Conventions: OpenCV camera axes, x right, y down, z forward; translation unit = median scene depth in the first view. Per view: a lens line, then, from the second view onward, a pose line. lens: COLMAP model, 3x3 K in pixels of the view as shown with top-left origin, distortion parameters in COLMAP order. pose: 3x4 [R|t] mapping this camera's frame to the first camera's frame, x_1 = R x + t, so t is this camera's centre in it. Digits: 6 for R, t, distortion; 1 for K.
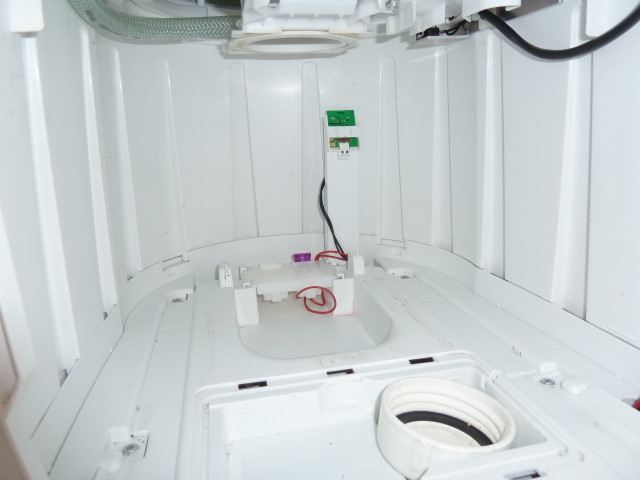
lens RADIAL K [[459.2, 0, 320.0], [0, 459.2, 240.0], [0, 0, 1]] dist [-0.030168, -0.000871]
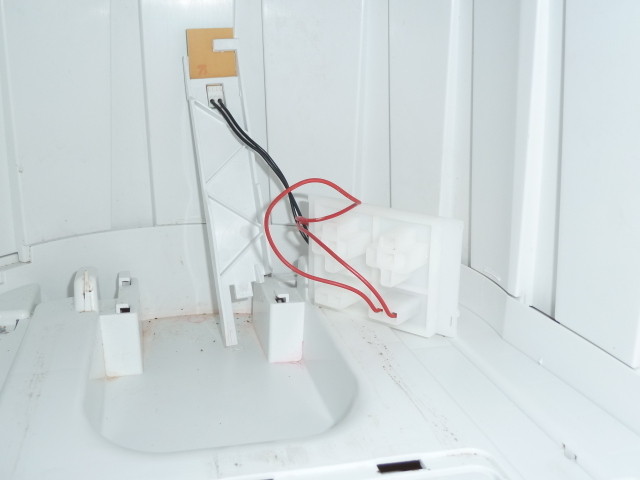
lens RADIAL K [[646.8, 0, 320.0], [0, 646.8, 240.0], [0, 0, 1]] dist [-0.052952, 0.010297]
pose [[0.998476, 0.040926, 0.037028, 0.066751], [-0.041633, 0.998961, 0.018536, -0.016111], [-0.036231, -0.020050, 0.999142, 0.181594]]
